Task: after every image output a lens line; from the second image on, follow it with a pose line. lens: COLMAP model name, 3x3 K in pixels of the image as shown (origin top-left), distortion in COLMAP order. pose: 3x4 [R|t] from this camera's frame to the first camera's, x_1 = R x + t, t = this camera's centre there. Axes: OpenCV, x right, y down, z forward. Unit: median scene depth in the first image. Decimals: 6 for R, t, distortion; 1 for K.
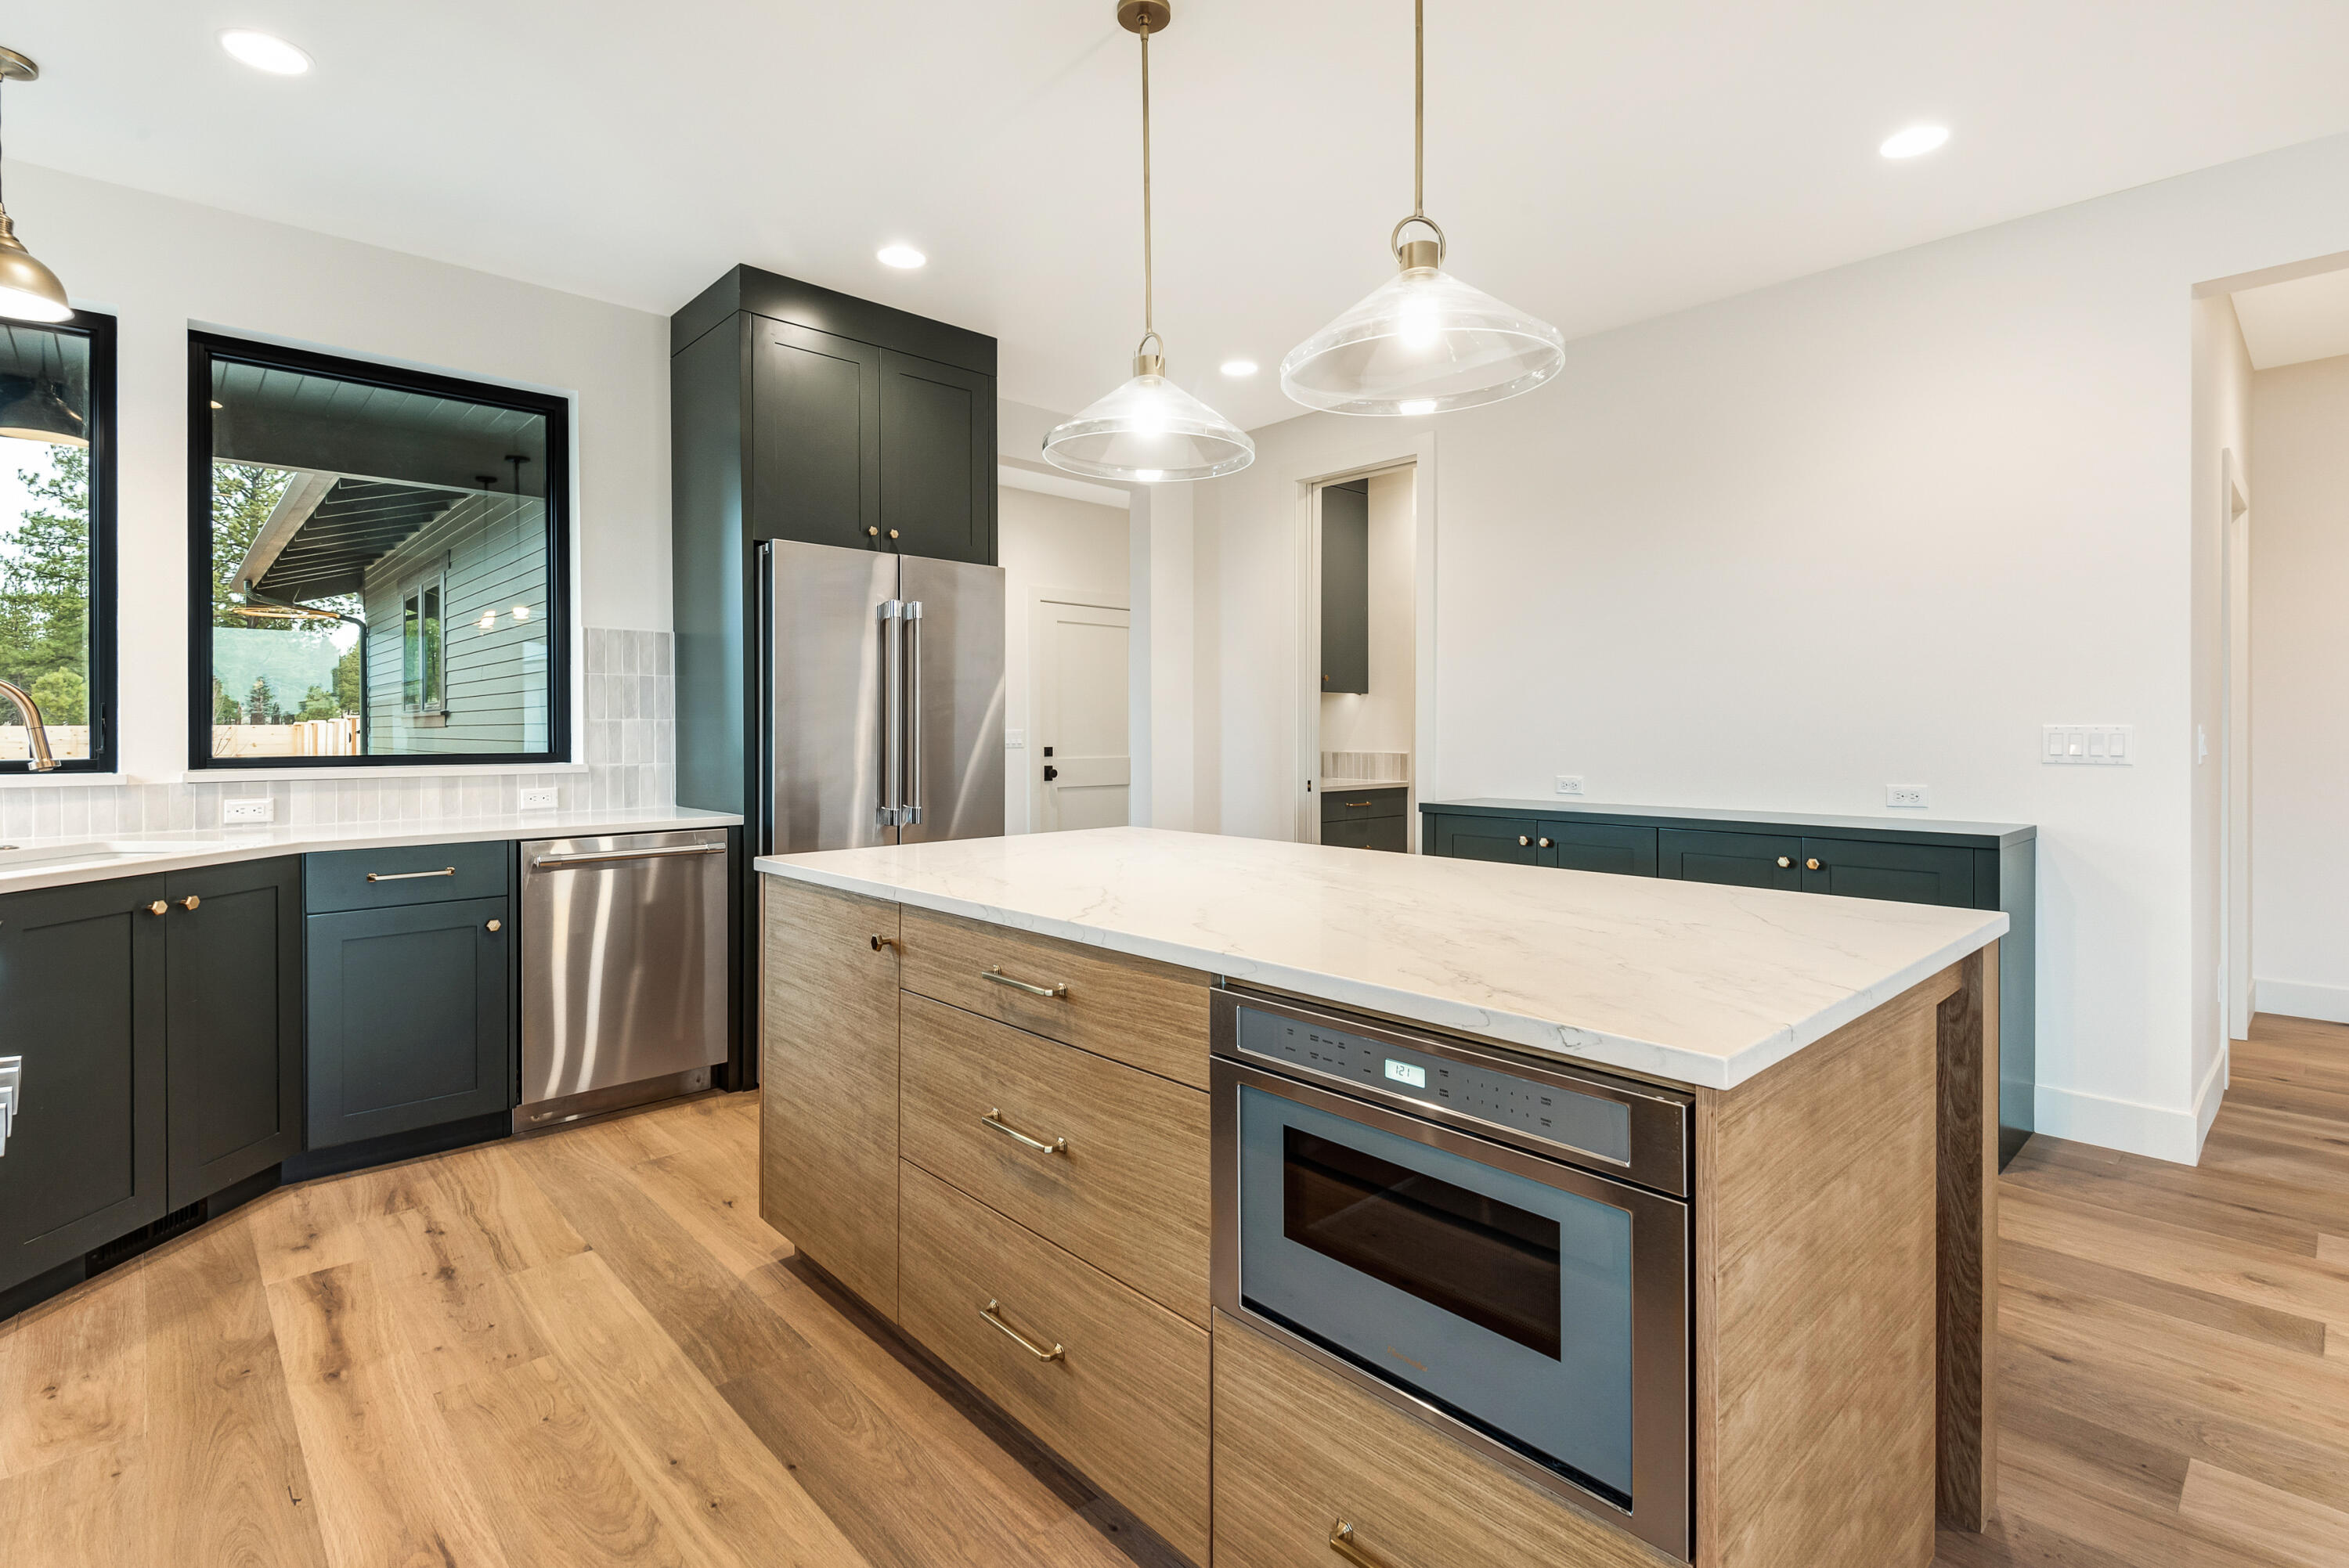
lens RADIAL K [[1089.7, 0, 1172.1], [0, 1089.7, 734.2], [0, 0, 1]] dist [0.018541, -0.010195]
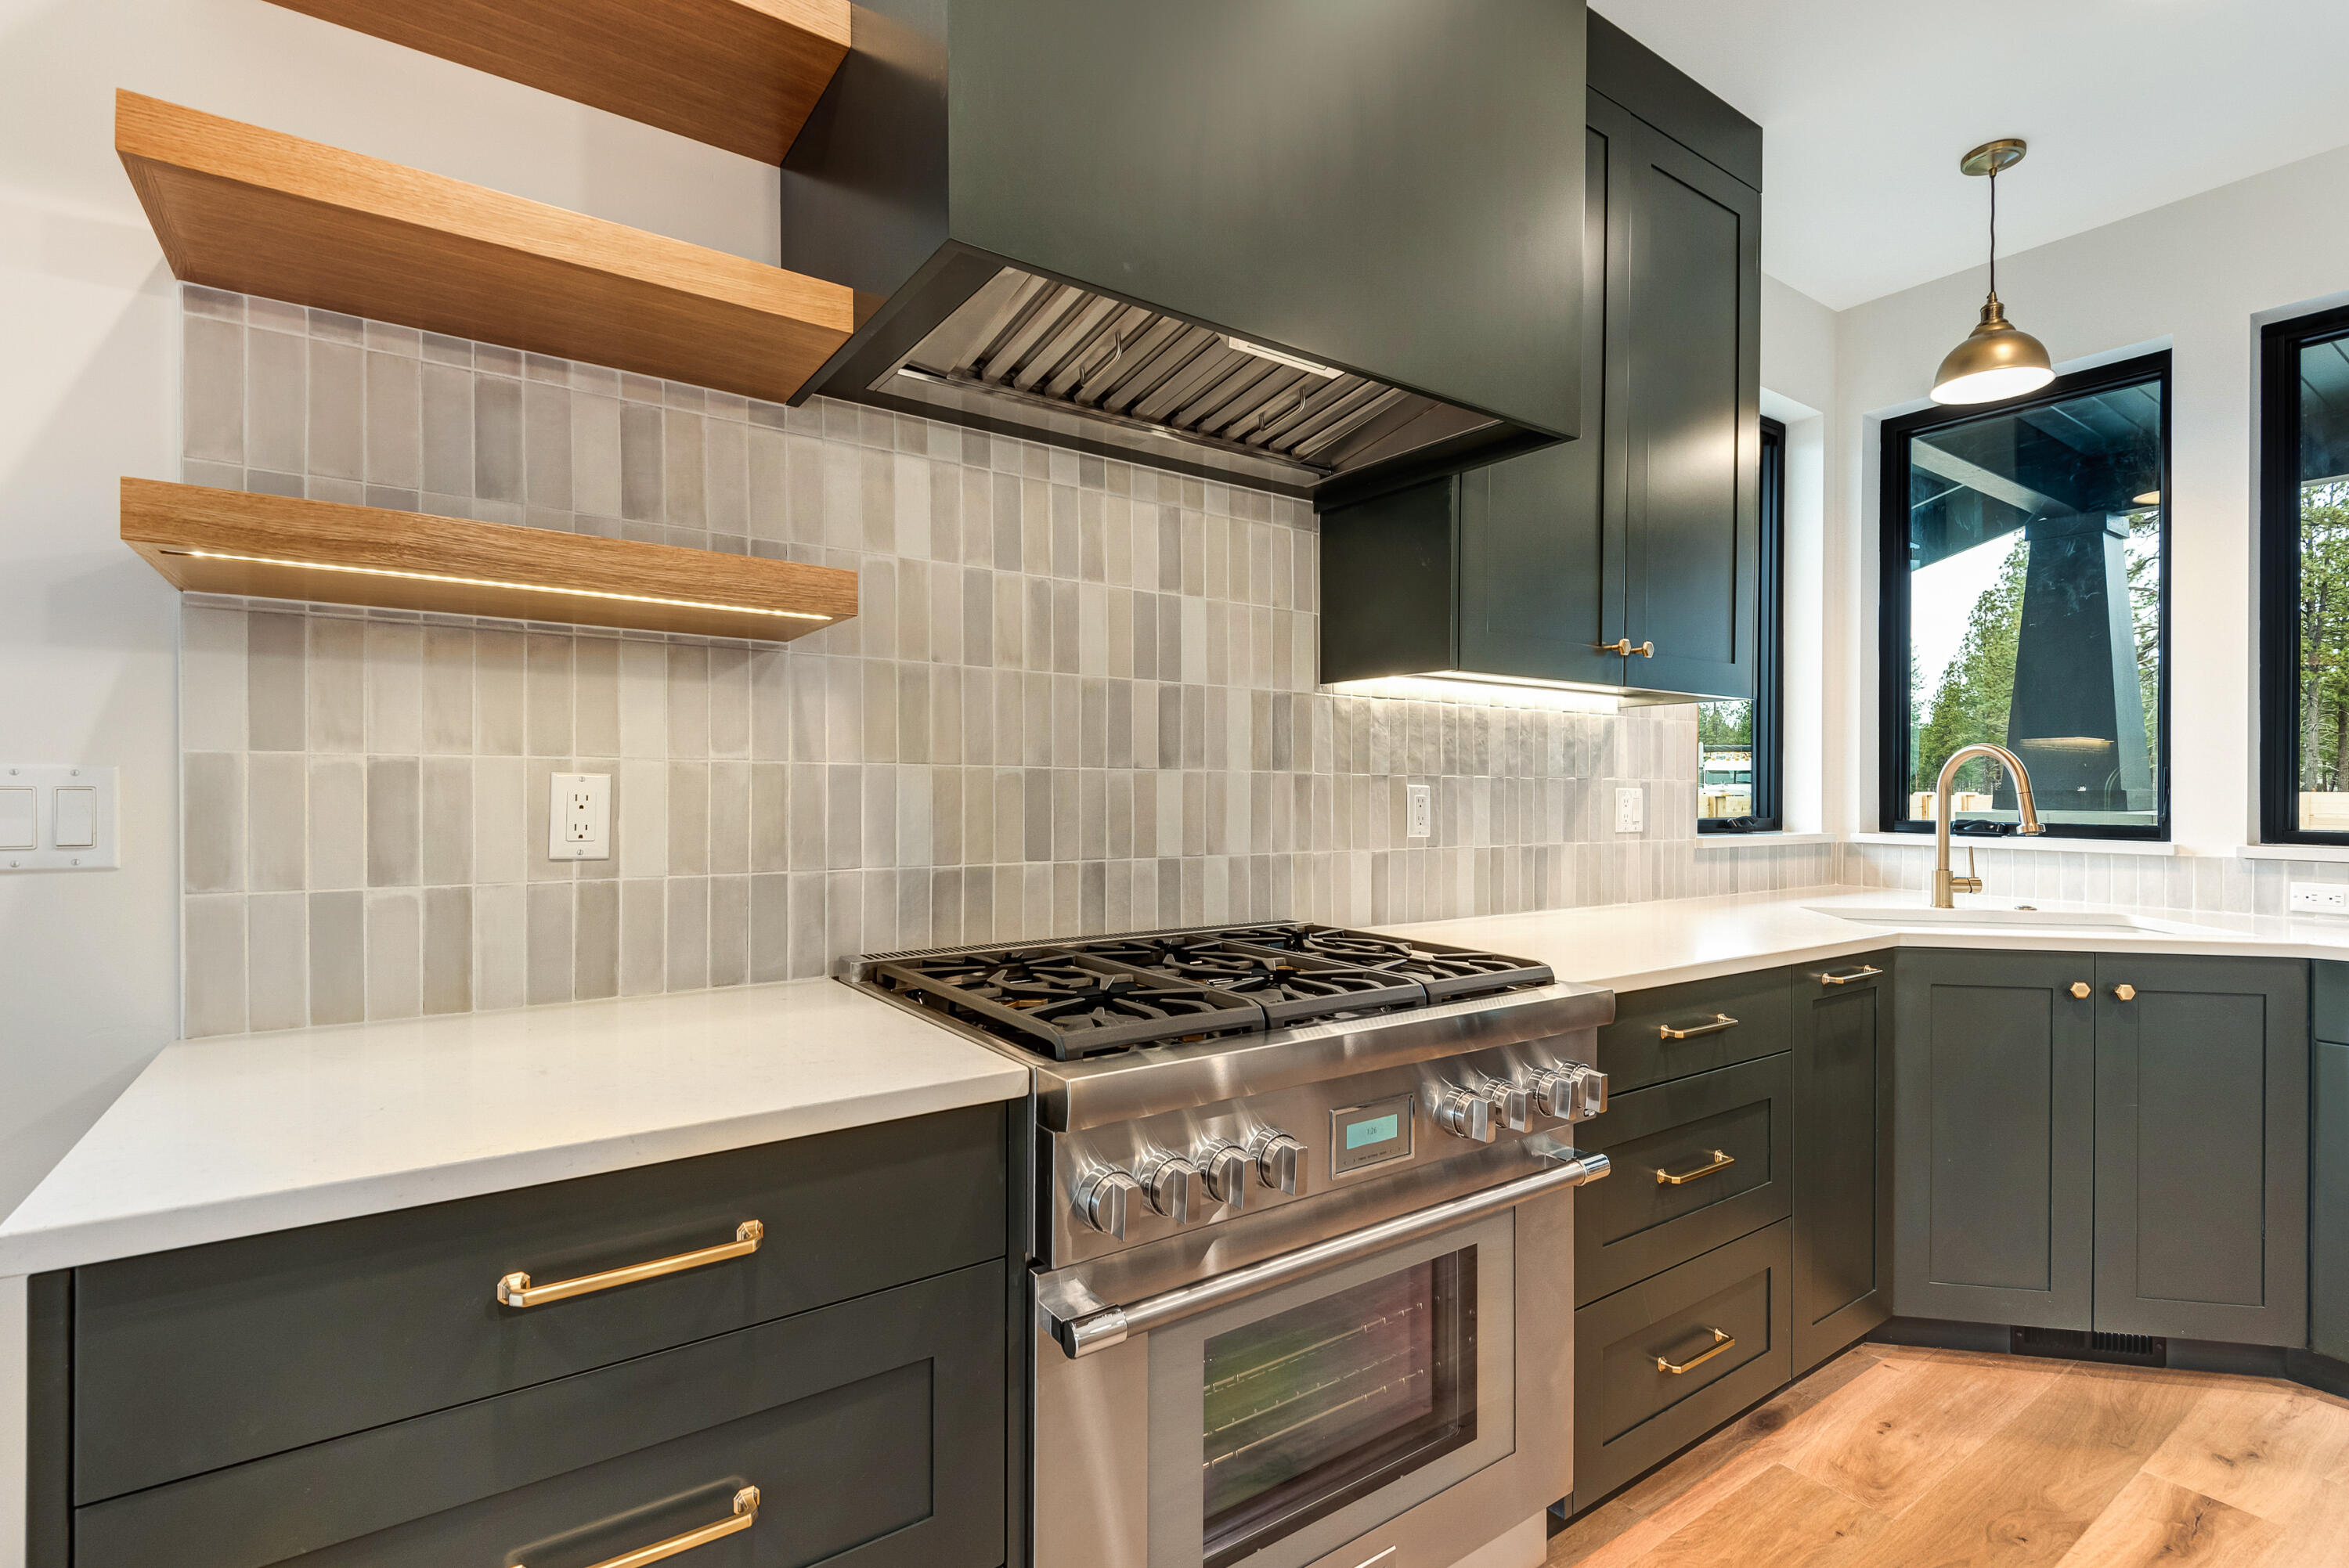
lens RADIAL K [[1089.7, 0, 1168.5], [0, 1089.7, 788.0], [0, 0, 1]] dist [0.018541, -0.010195]
pose [[-0.144758, -0.004061, -0.989459, 0.083095], [-0.010213, 0.999944, -0.002610, 0.001248], [0.989414, 0.009727, -0.144791, 0.352870]]
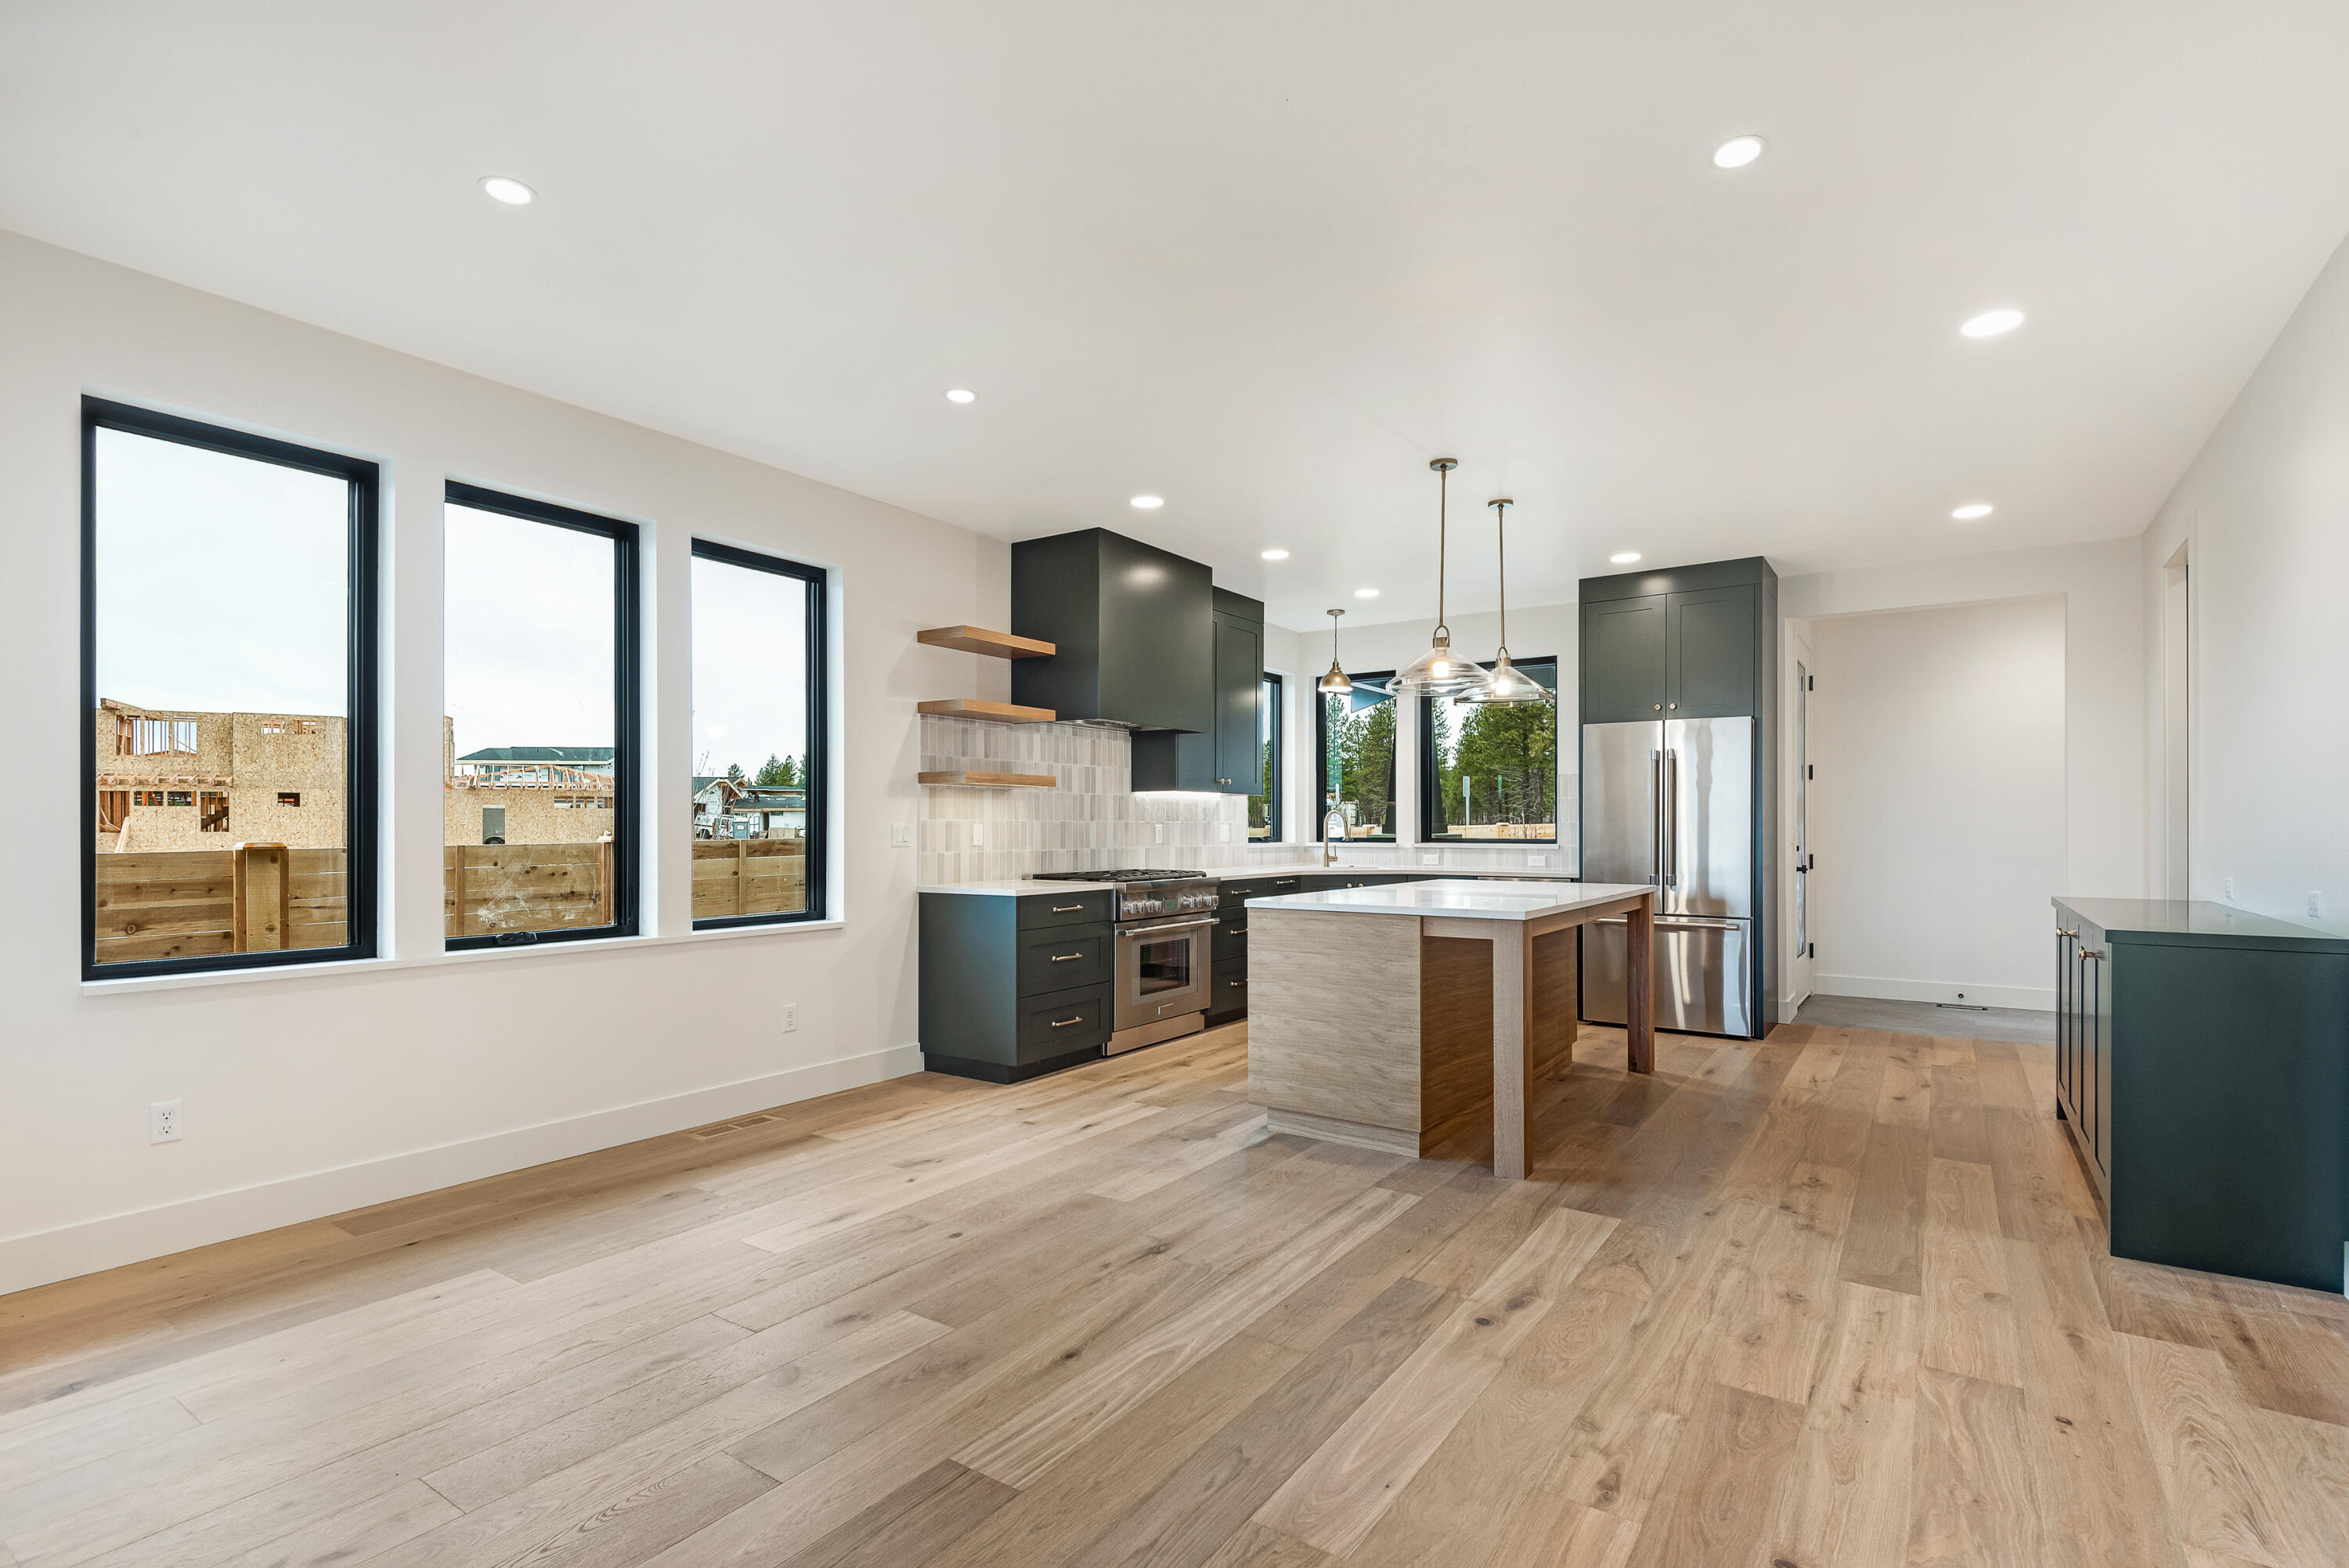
lens RADIAL K [[1089.7, 0, 1187.6], [0, 1089.7, 817.3], [0, 0, 1]] dist [0.018541, -0.010195]
pose [[0.217149, -0.010021, -0.976087, 1.757709], [-0.003078, 0.999935, -0.010951, 0.004000], [0.976134, 0.005383, 0.217104, -0.077960]]
